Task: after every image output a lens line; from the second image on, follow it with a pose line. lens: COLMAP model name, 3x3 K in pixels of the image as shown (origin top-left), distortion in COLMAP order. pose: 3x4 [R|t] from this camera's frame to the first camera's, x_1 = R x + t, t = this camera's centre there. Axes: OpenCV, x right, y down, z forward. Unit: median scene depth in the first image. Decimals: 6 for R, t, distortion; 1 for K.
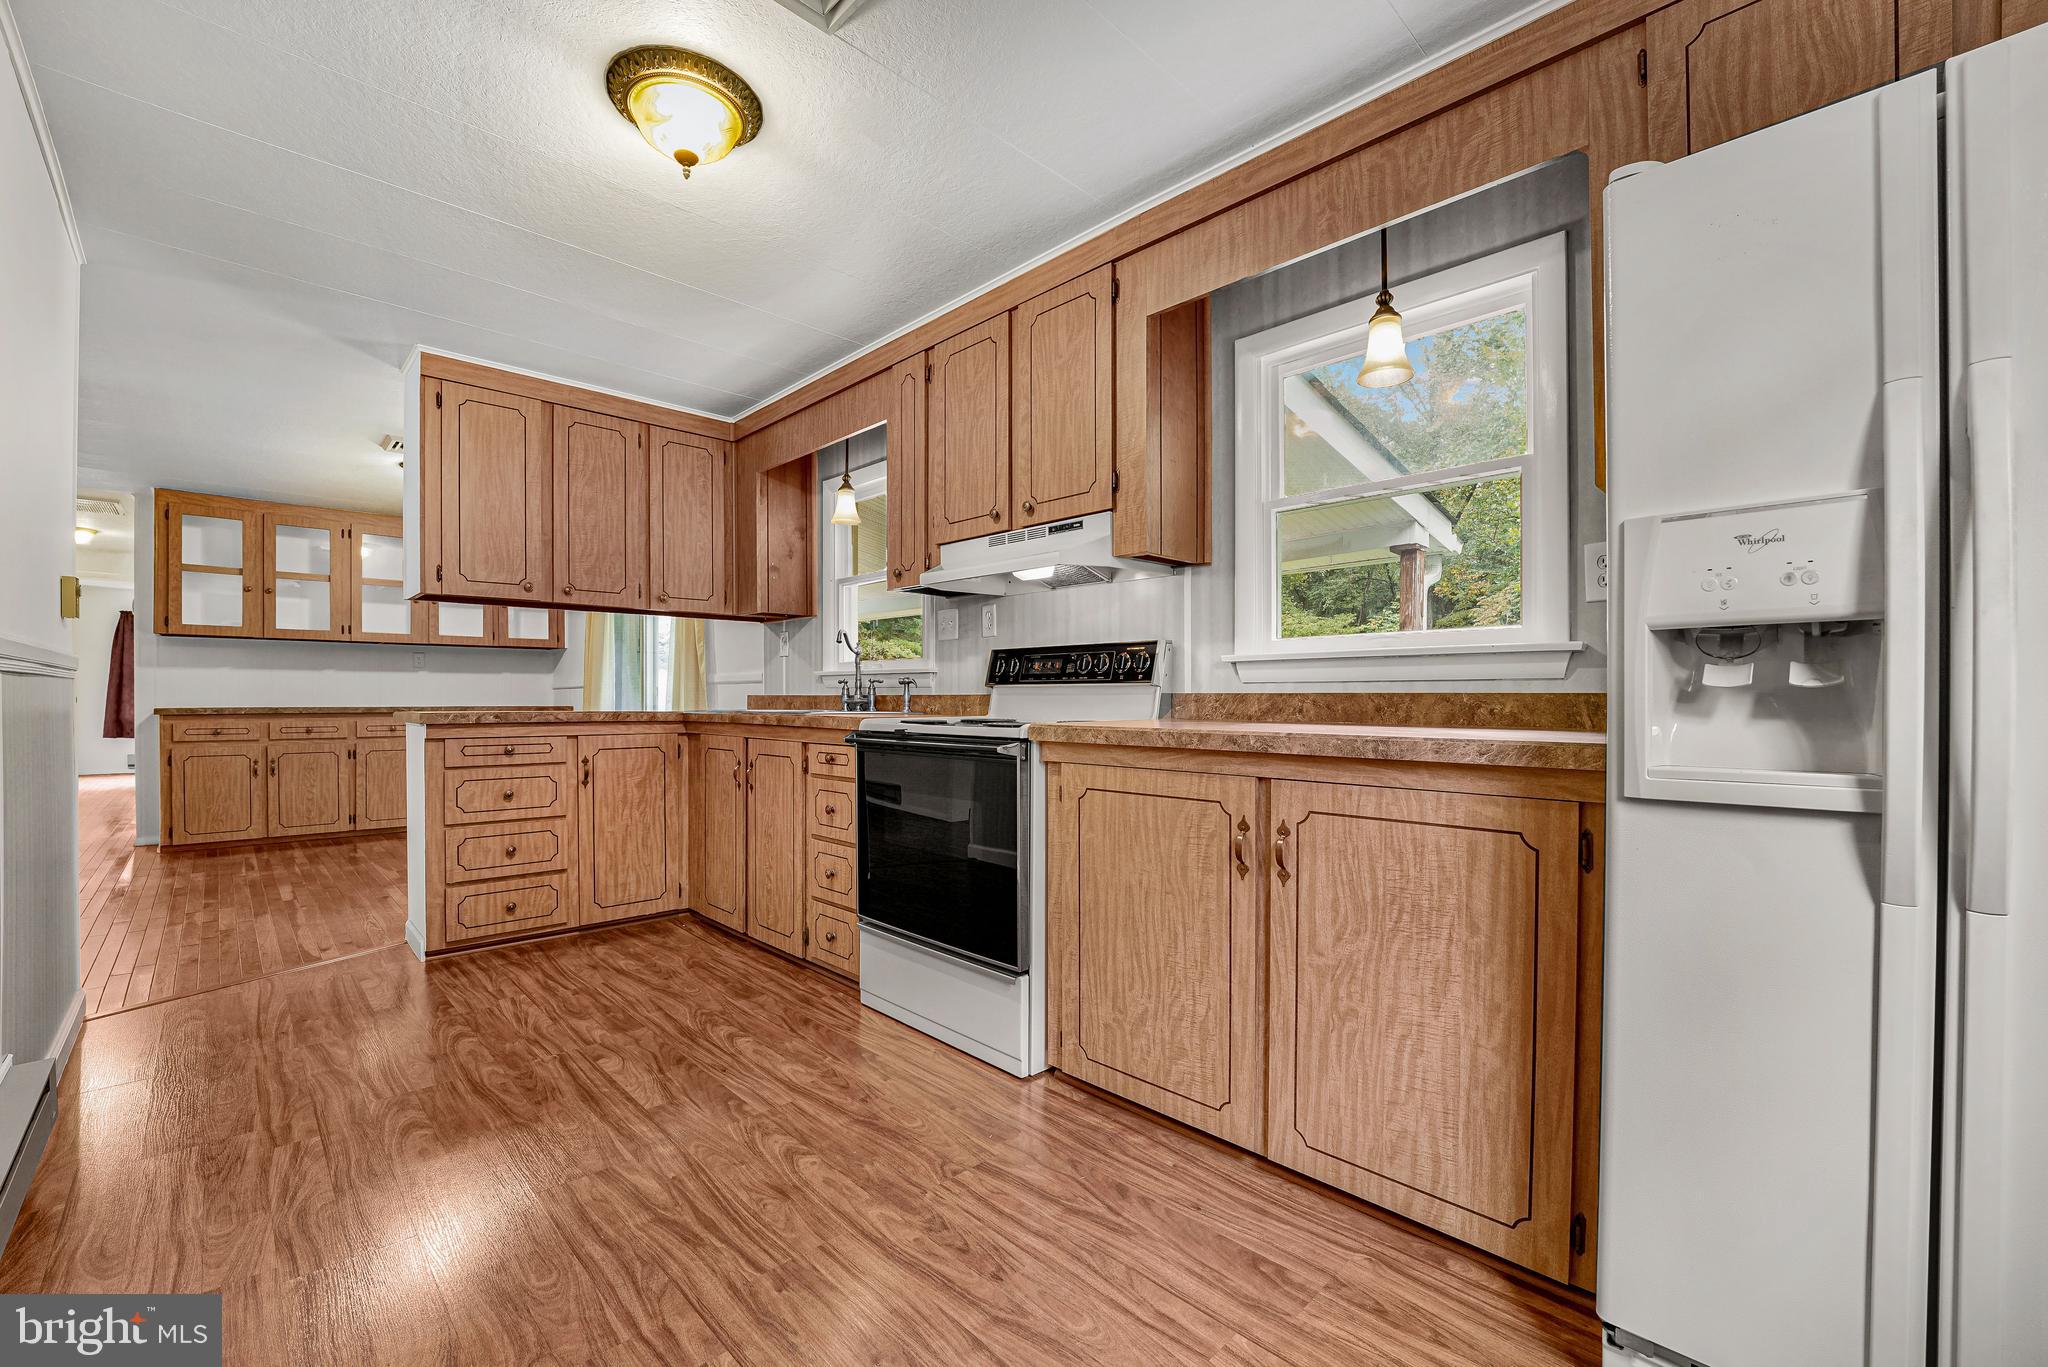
lens RADIAL K [[858.5, 0, 1030.0], [0, 858.5, 699.4], [0, 0, 1]] dist [-0.028090, -0.000410]
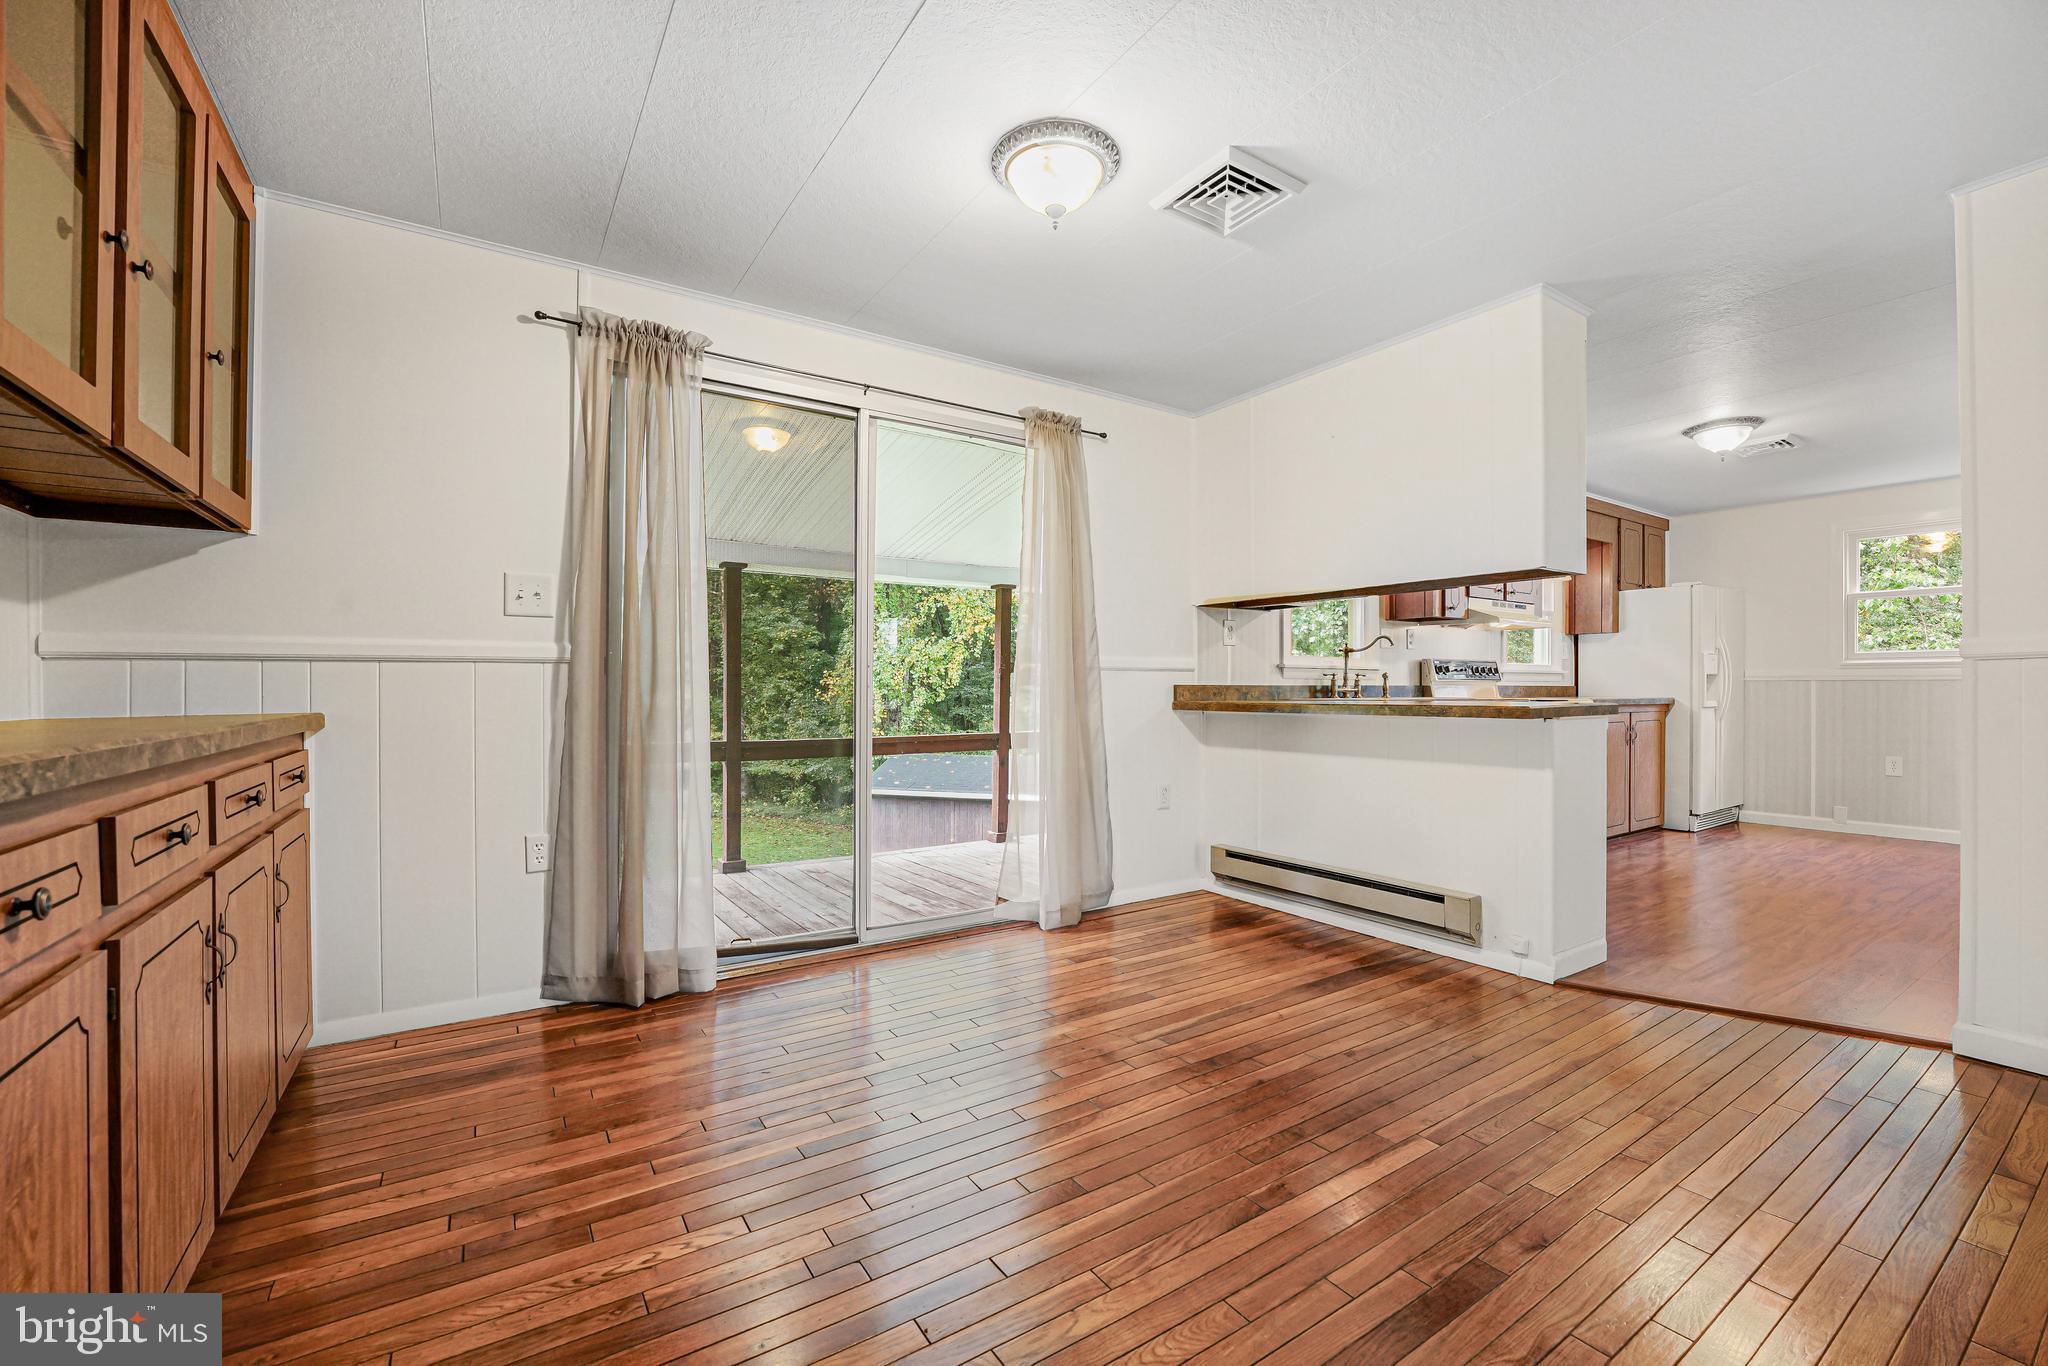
lens RADIAL K [[832.9, 0, 1016.5], [0, 832.9, 687.6], [0, 0, 1]] dist [-0.017838, 0.000002]
pose [[0.187590, 0.000731, 0.982247, -1.941029], [0.002177, 0.999997, -0.001160, -0.002373], [-0.982245, 0.002356, 0.187588, 1.628431]]
